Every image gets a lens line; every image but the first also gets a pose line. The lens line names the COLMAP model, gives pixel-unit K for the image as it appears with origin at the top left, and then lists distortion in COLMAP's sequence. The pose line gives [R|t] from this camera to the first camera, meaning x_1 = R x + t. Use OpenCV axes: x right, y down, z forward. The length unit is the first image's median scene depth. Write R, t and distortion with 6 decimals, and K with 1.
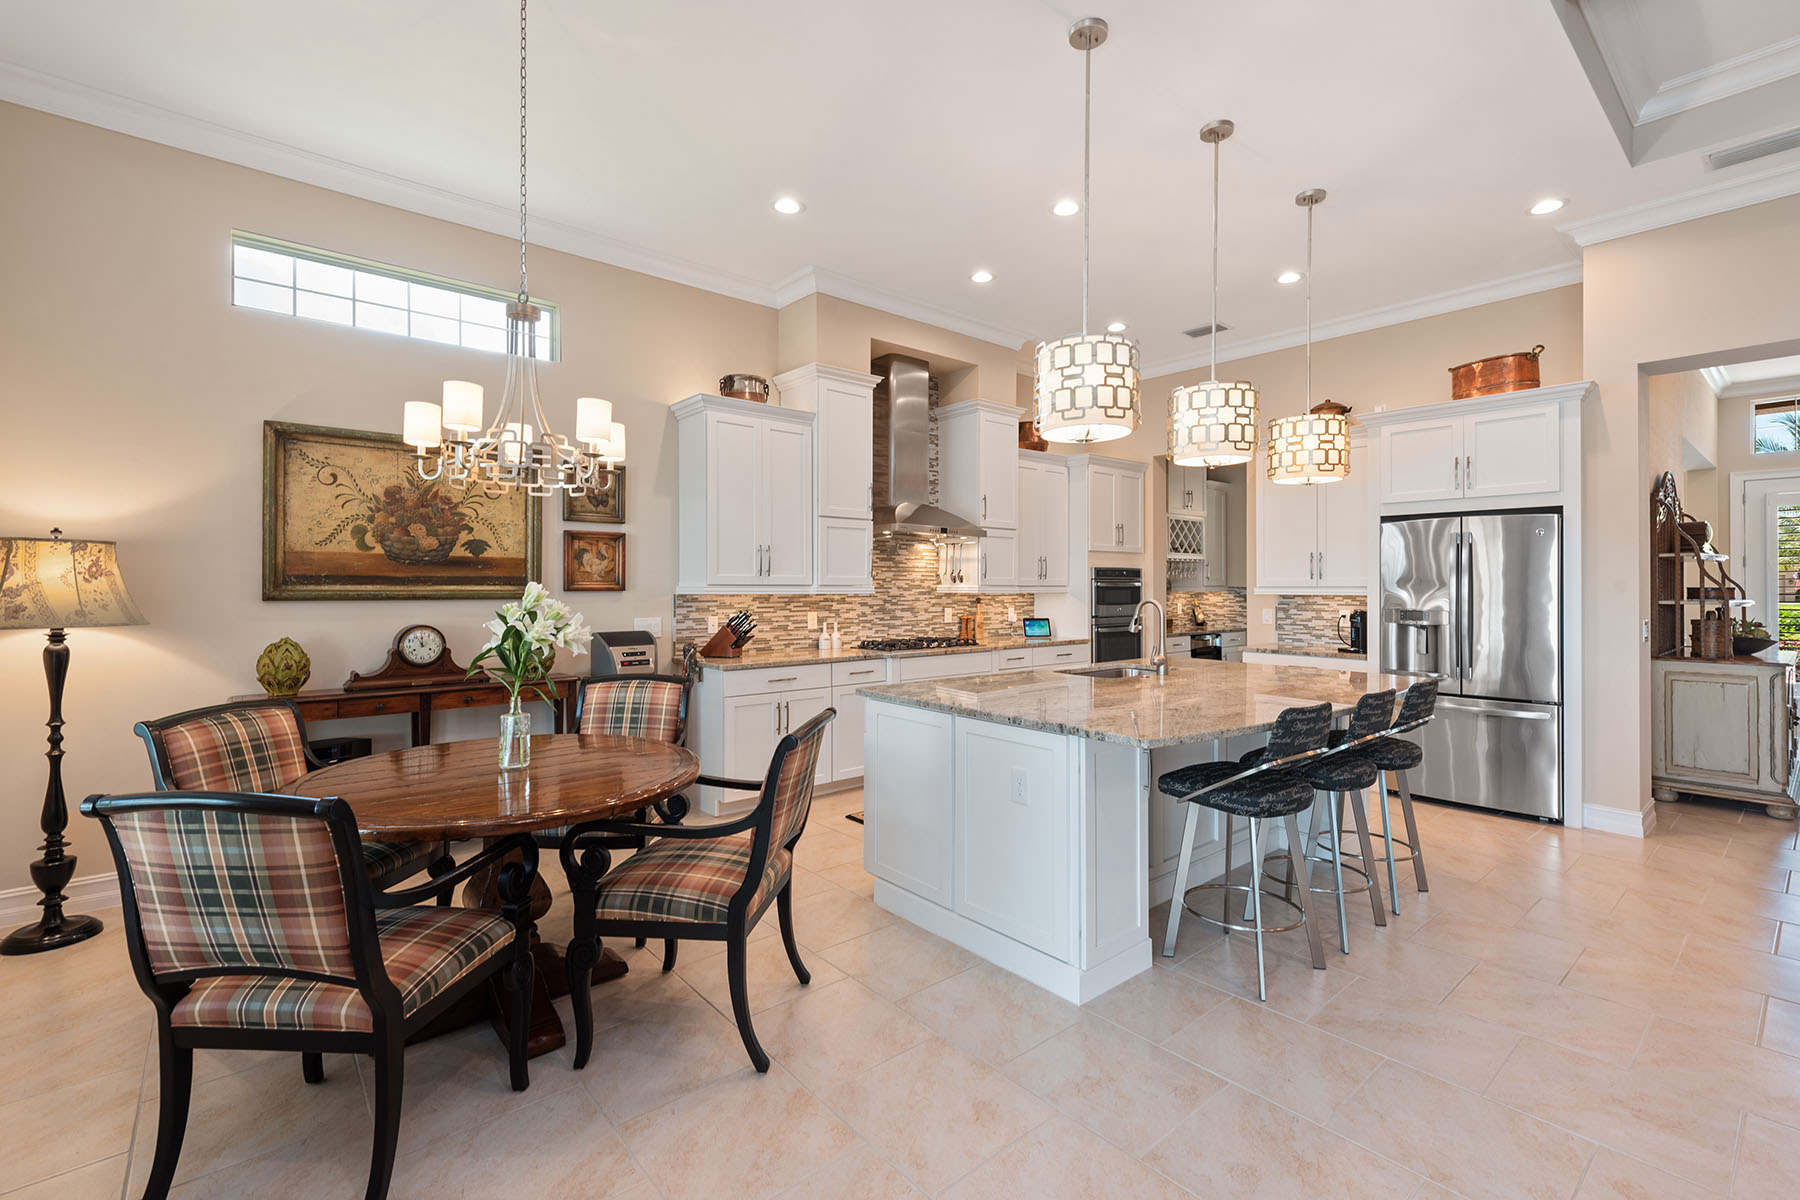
lens RADIAL K [[799.8, 0, 902.6], [0, 799.8, 578.6], [0, 0, 1]] dist [0.020064, -0.000128]
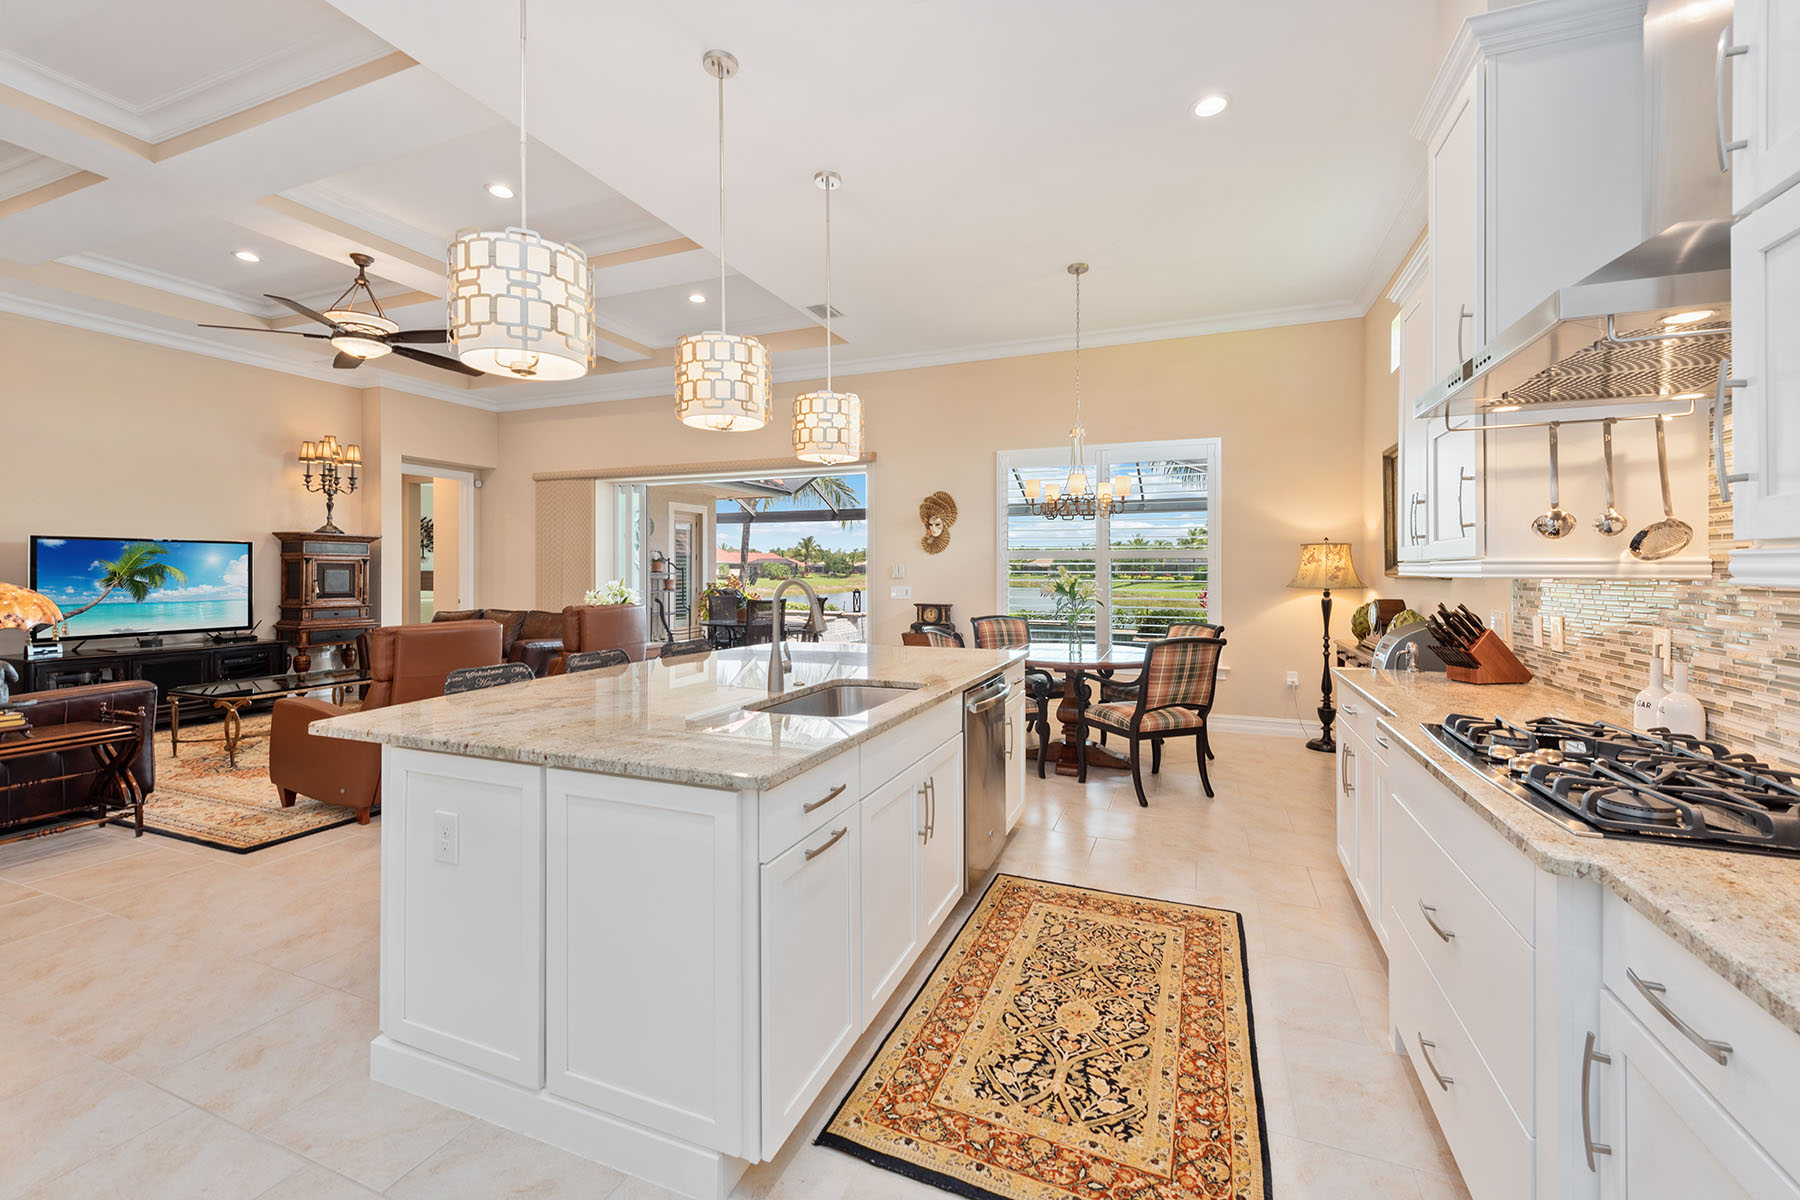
lens RADIAL K [[737.3, 0, 897.9], [0, 737.3, 569.8], [0, 0, 1]] dist [0.002175, -0.000049]
pose [[-0.890622, -0.004374, -0.454723, 0.378143], [0.000237, 0.999949, -0.010084, 0.018085], [0.454744, -0.009089, -0.890576, 1.177796]]
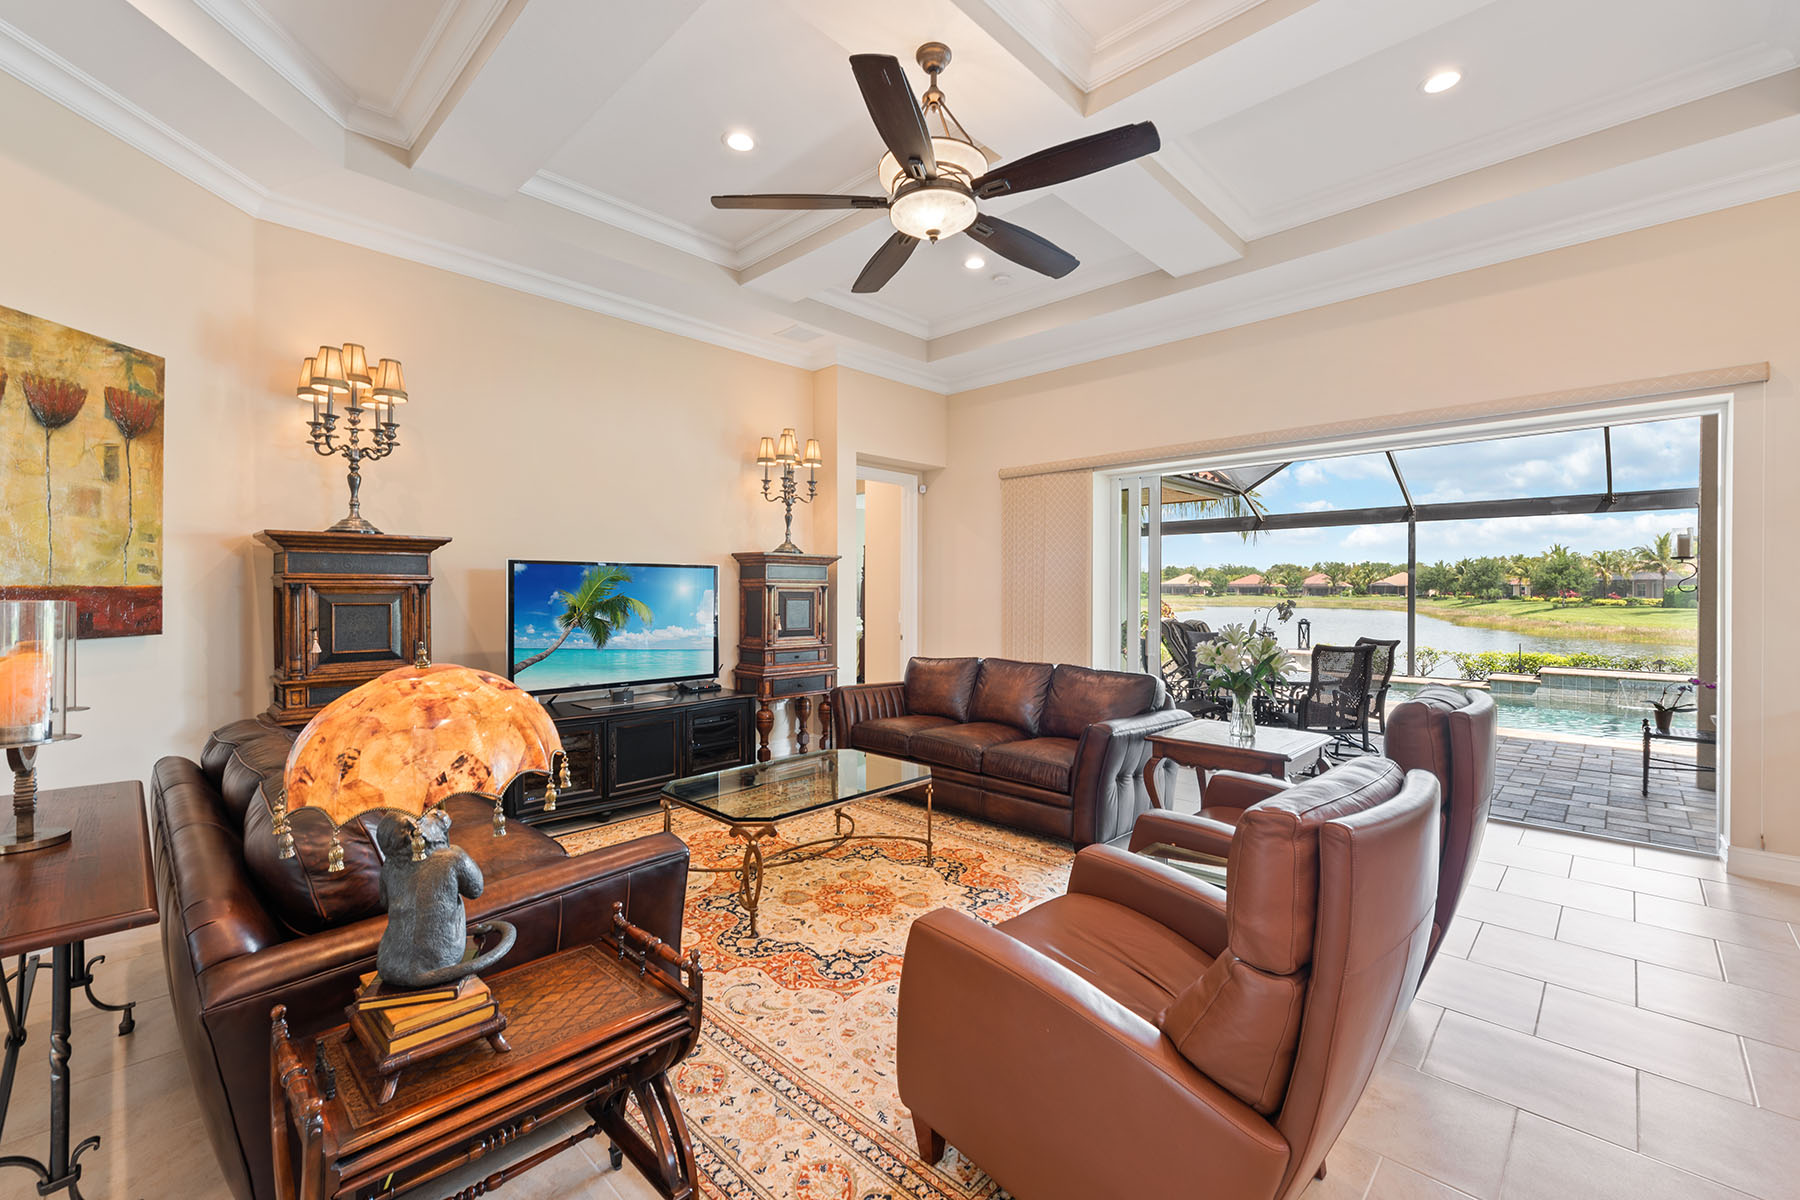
lens RADIAL K [[744.8, 0, 893.7], [0, 744.8, 591.4], [0, 0, 1]] dist [0.001653, 0.000016]
pose [[-0.996888, -0.002396, -0.078795, 0.618858], [-0.001765, 0.999966, -0.008080, 0.000231], [0.078812, -0.007916, -0.996858, 0.589252]]
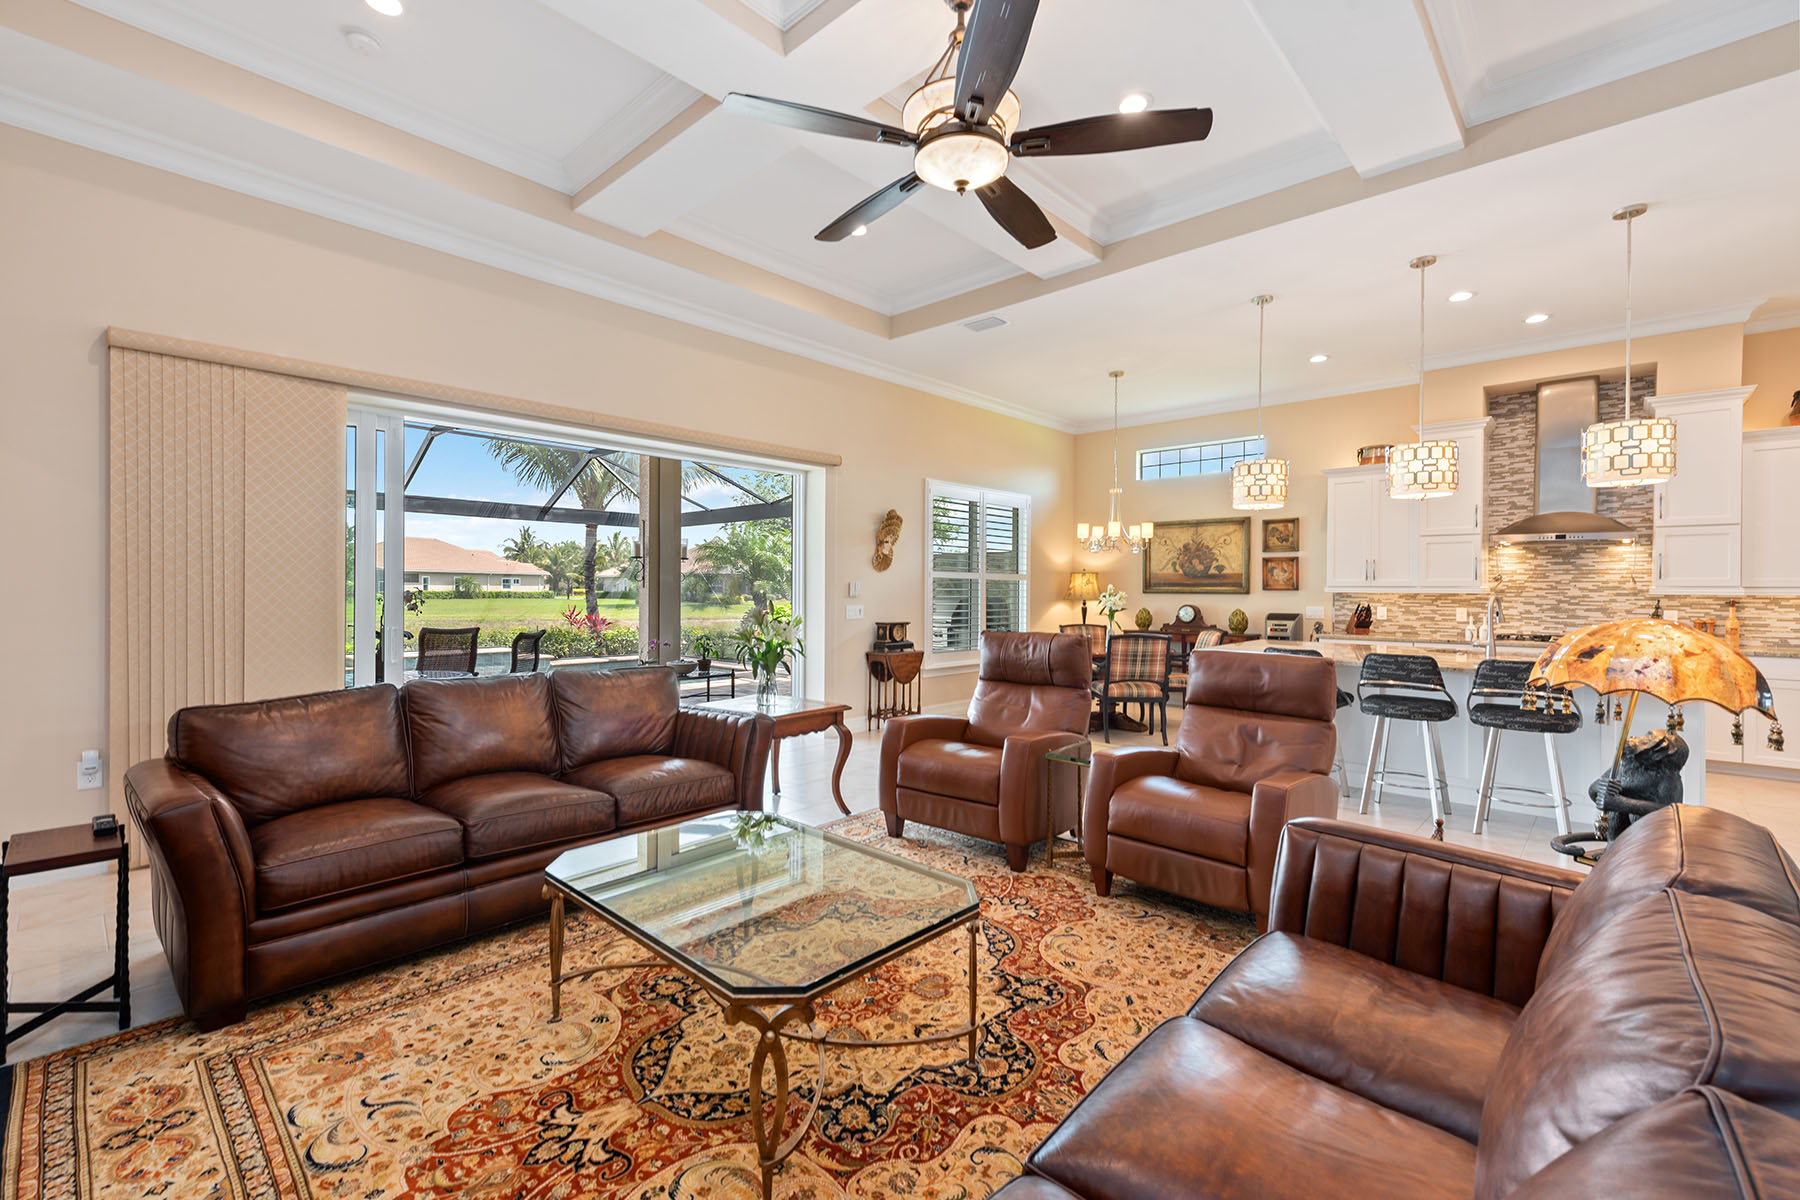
lens RADIAL K [[777.8, 0, 899.6], [0, 777.8, 592.8], [0, 0, 1]] dist [0.018092, -0.006367]
pose [[0.113168, 0.003266, -0.993571, 1.055806], [0.004908, 0.999981, 0.003846, 0.008843], [0.993564, -0.005312, 0.113150, -0.031188]]
